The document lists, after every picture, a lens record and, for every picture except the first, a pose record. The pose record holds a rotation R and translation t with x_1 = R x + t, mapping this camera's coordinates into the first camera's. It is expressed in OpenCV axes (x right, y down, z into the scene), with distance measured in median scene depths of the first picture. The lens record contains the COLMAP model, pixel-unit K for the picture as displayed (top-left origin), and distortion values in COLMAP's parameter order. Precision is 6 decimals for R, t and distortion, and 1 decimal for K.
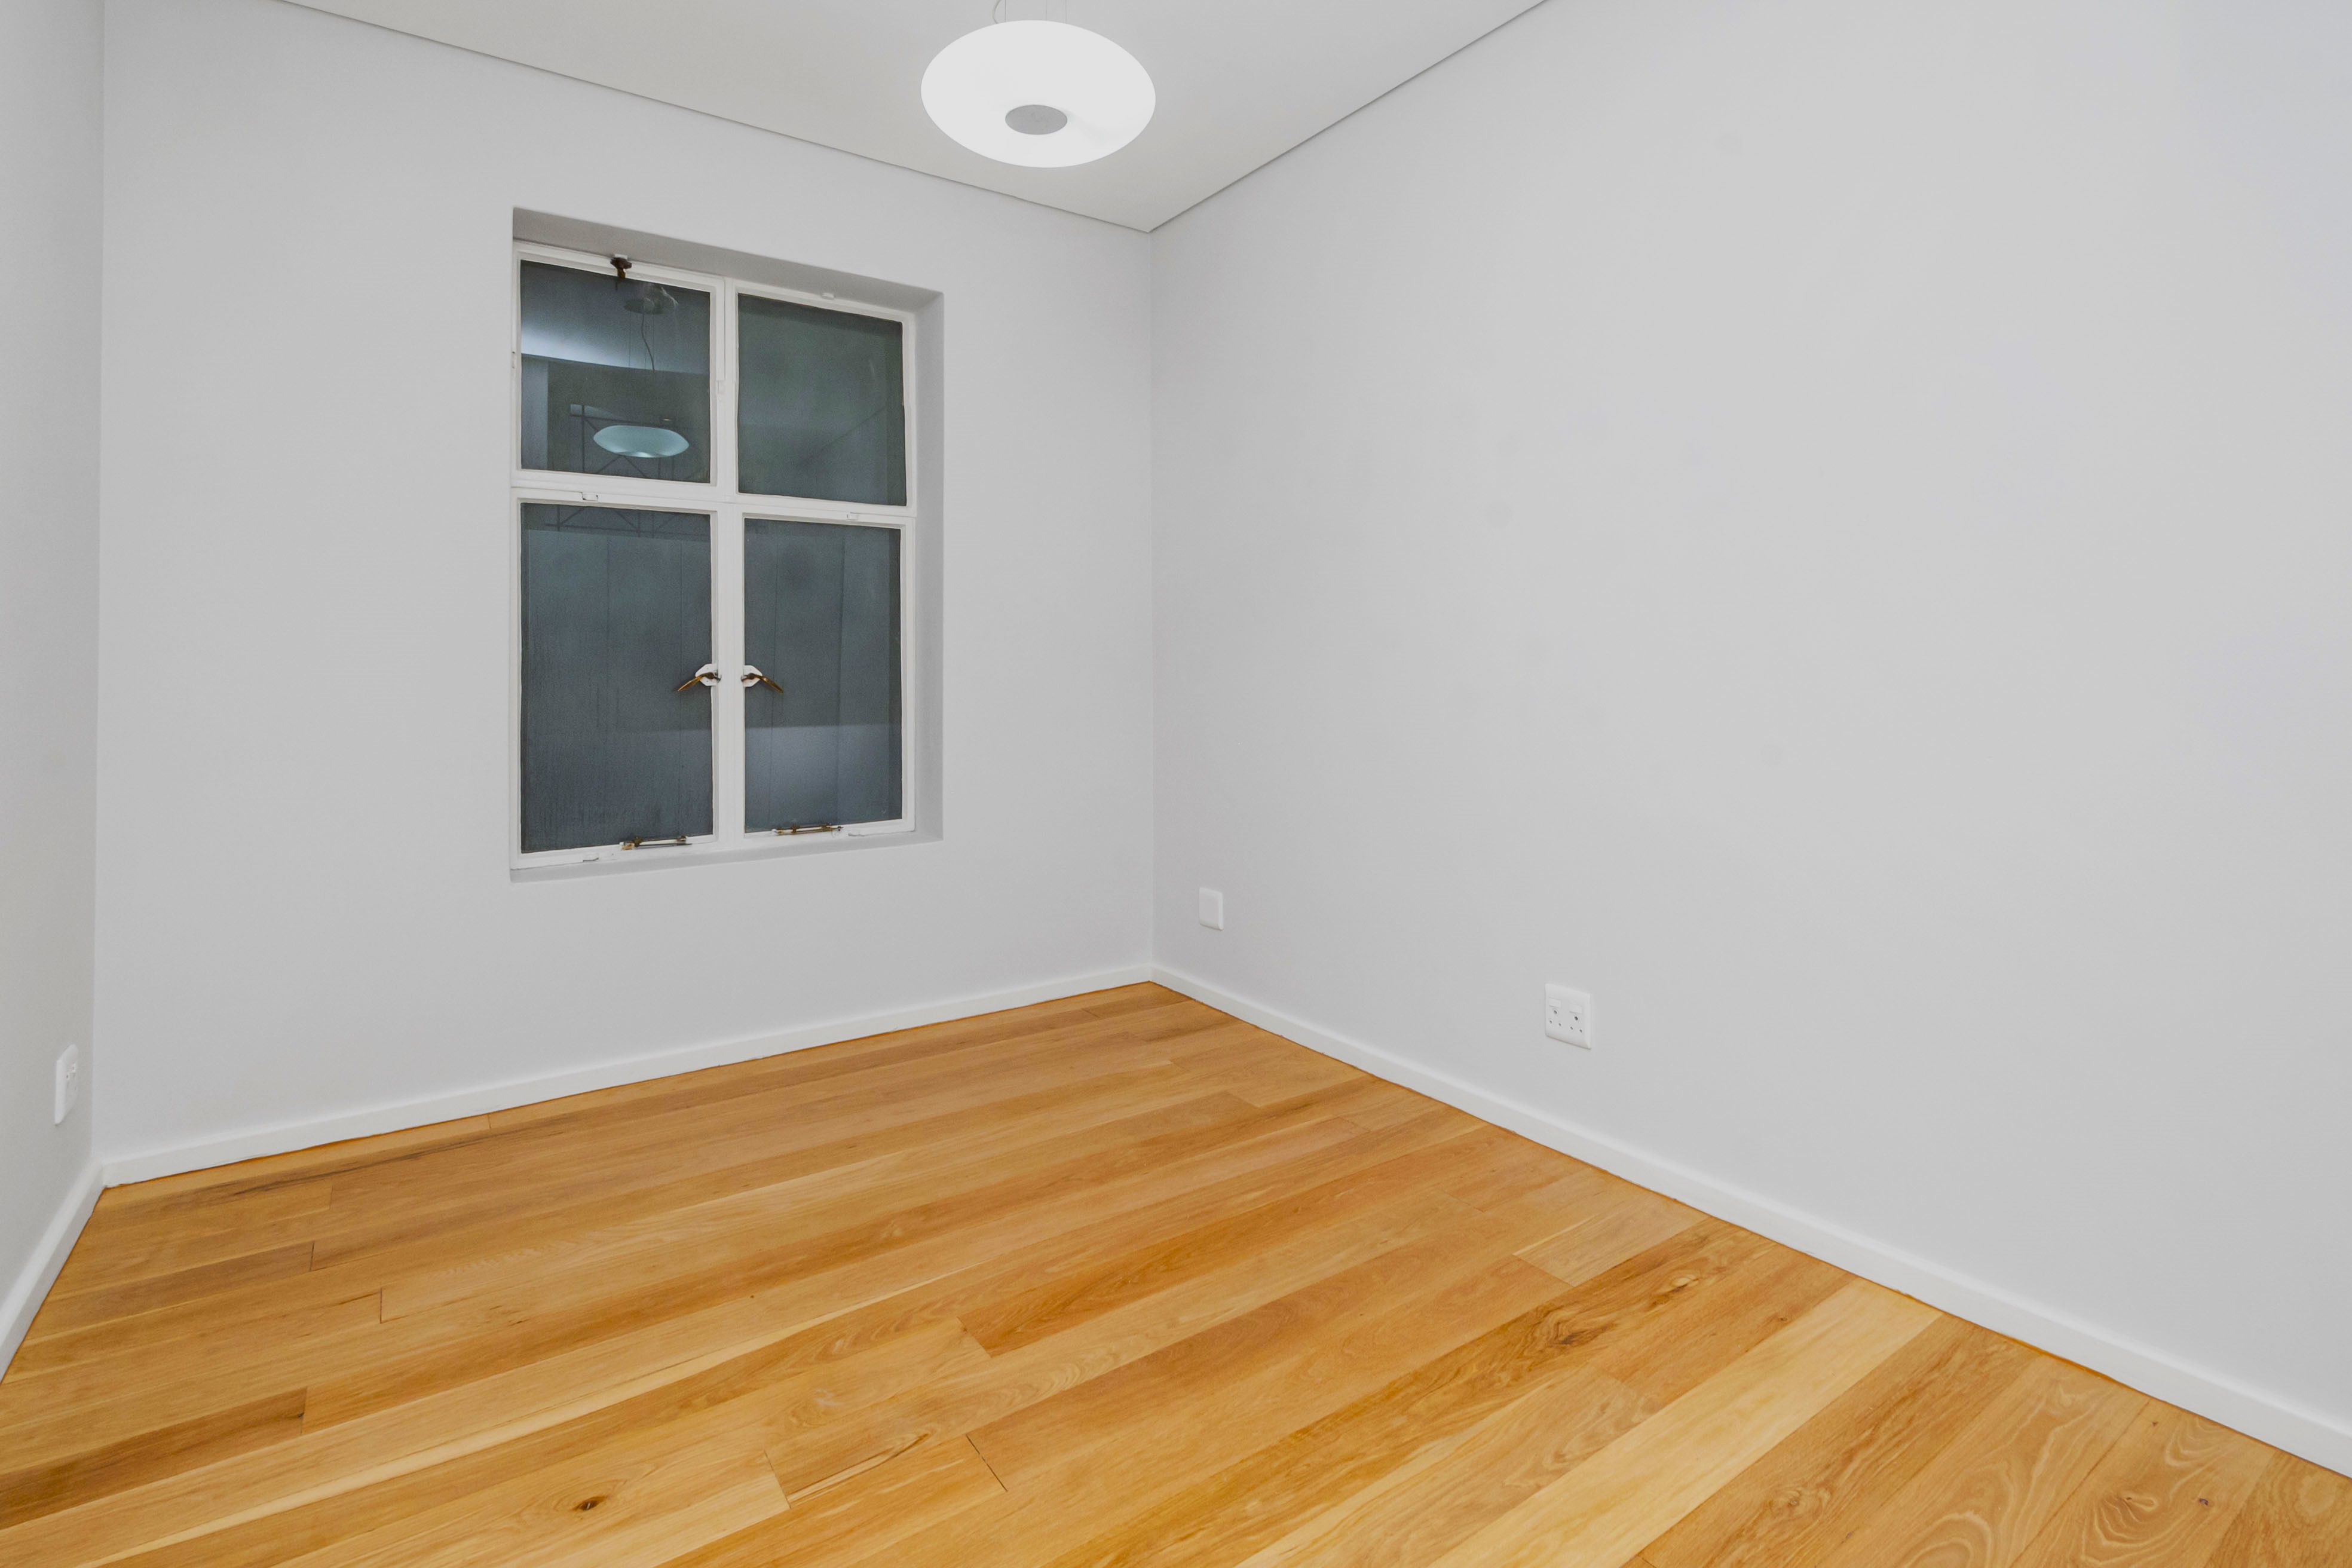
lens RADIAL K [[1087.4, 0, 1202.4], [0, 1087.4, 766.2], [0, 0, 1]] dist [0.001214, -0.000633]
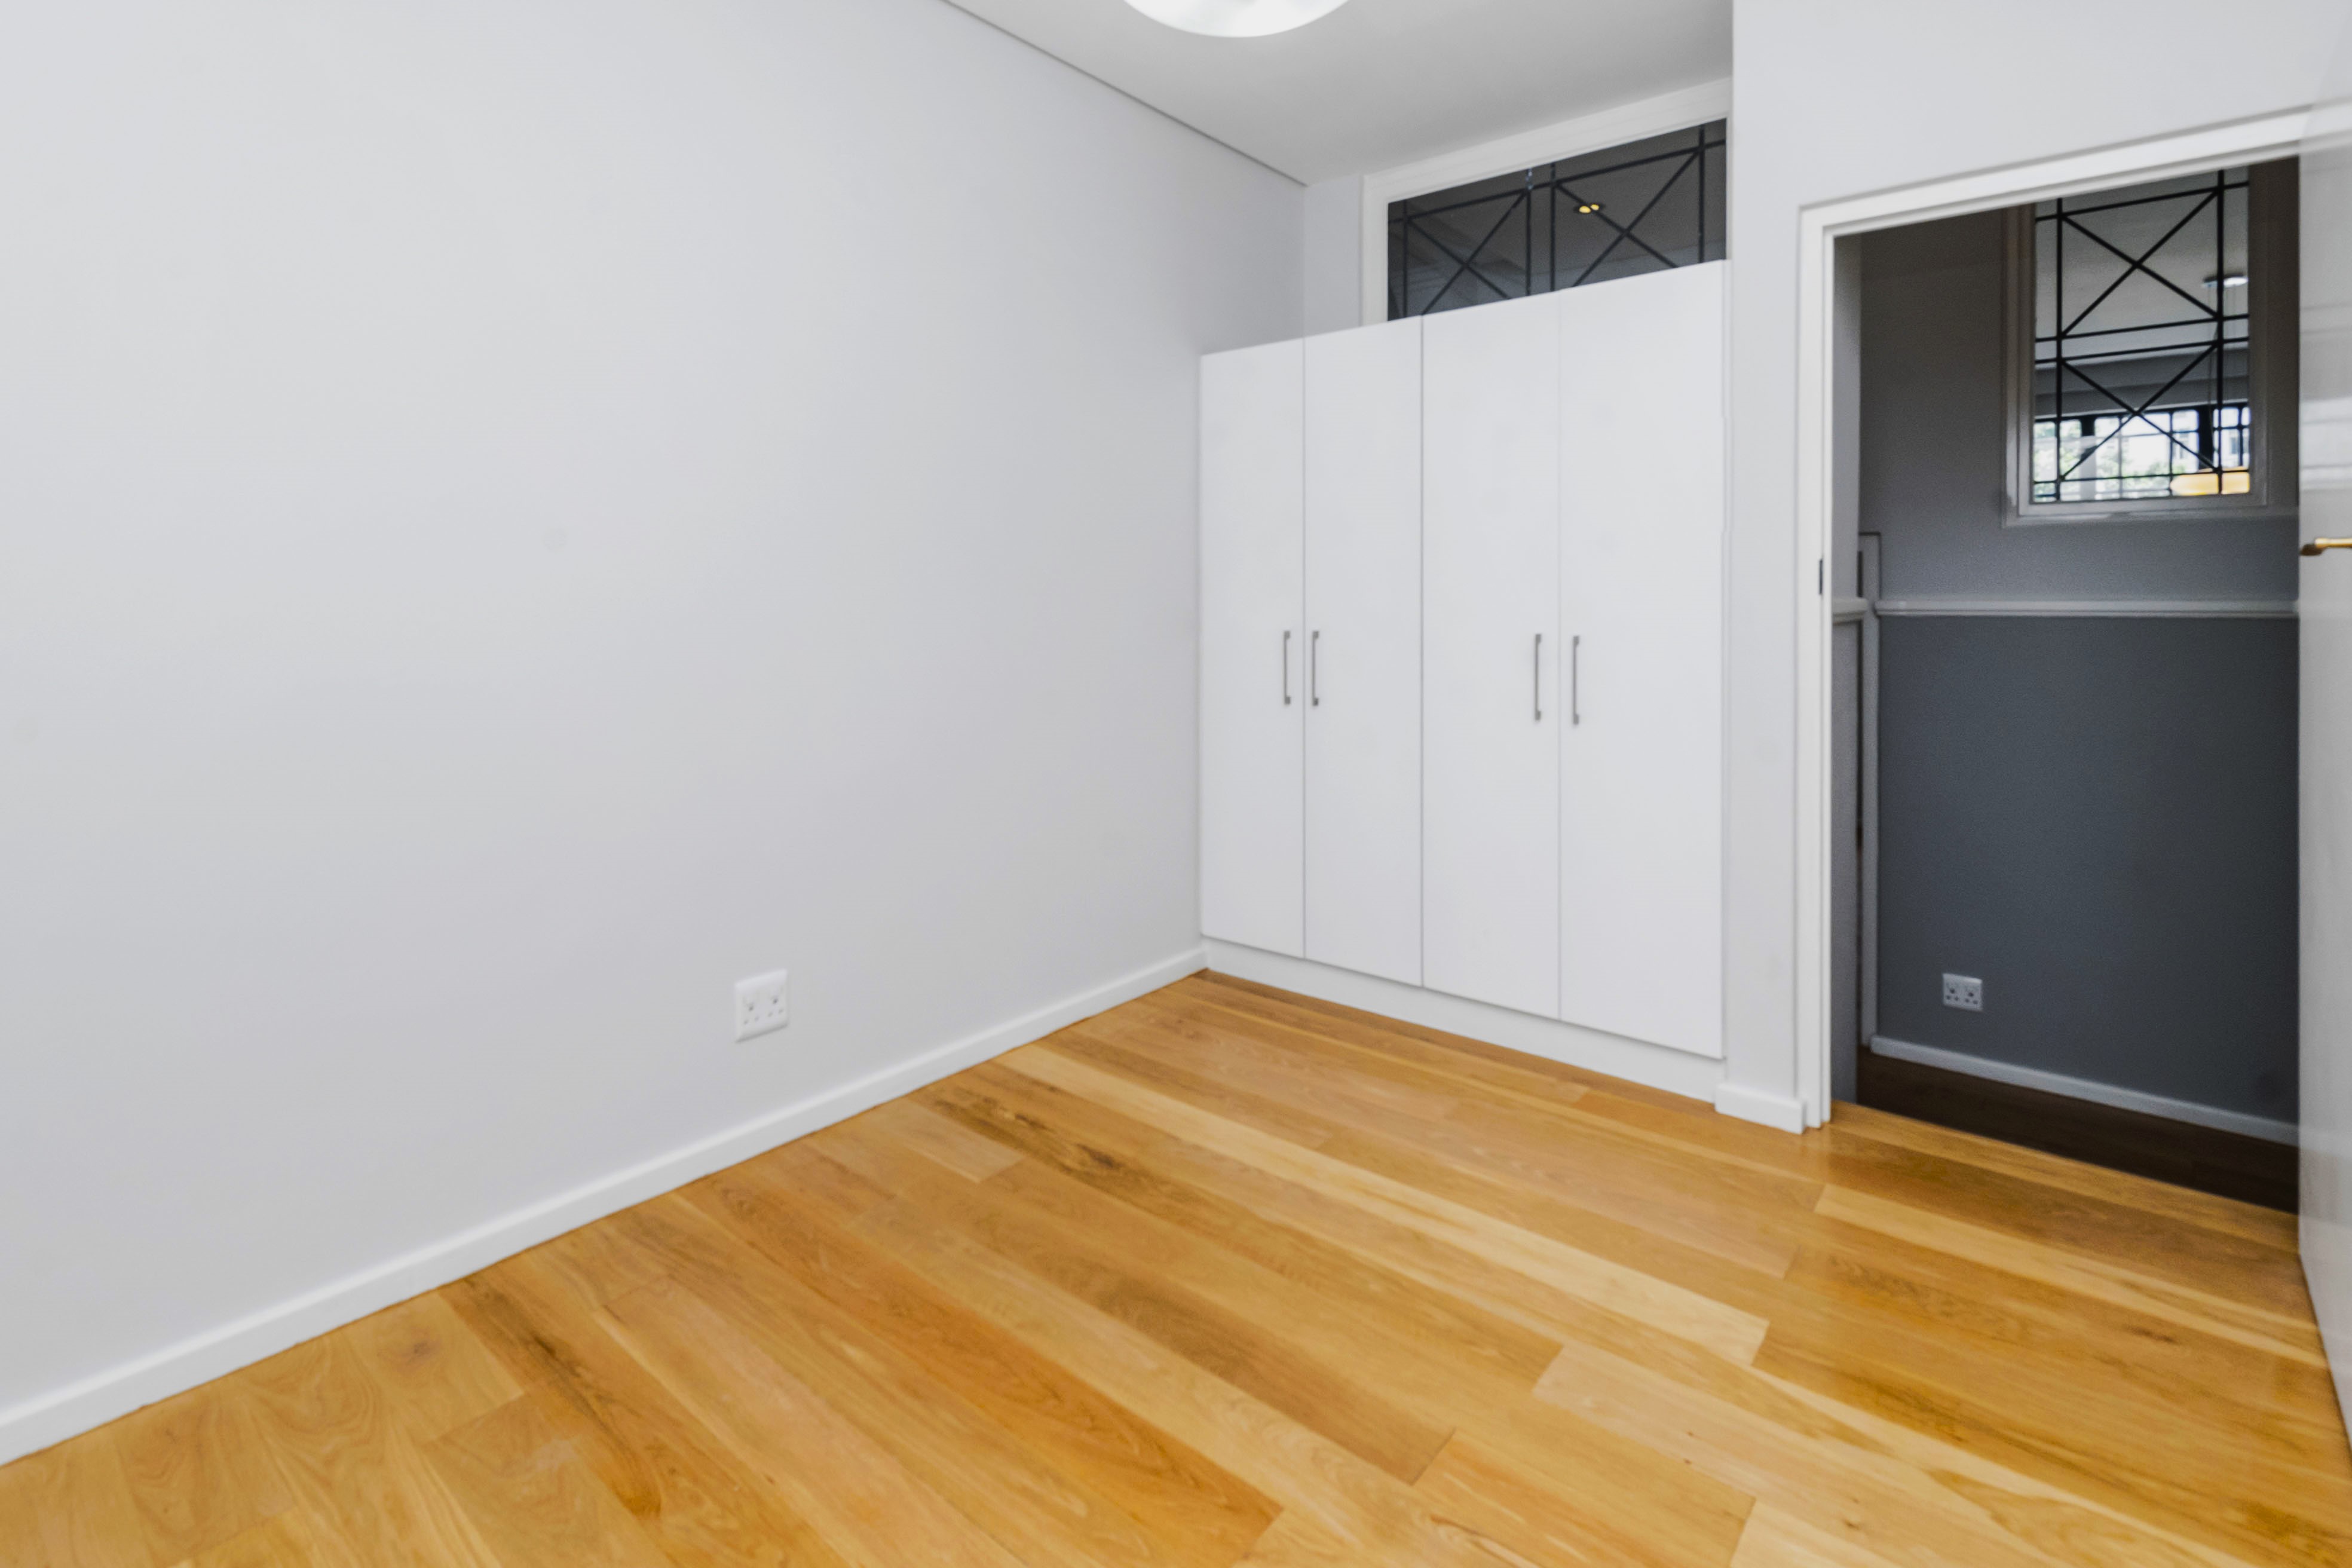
lens RADIAL K [[1087.4, 0, 1202.4], [0, 1087.4, 766.2], [0, 0, 1]] dist [0.001214, -0.000633]
pose [[-0.249514, -0.141187, 0.958023, -0.815090], [0.086843, 0.982066, 0.167348, -0.119053], [-0.964469, 0.124954, -0.232778, 1.110127]]
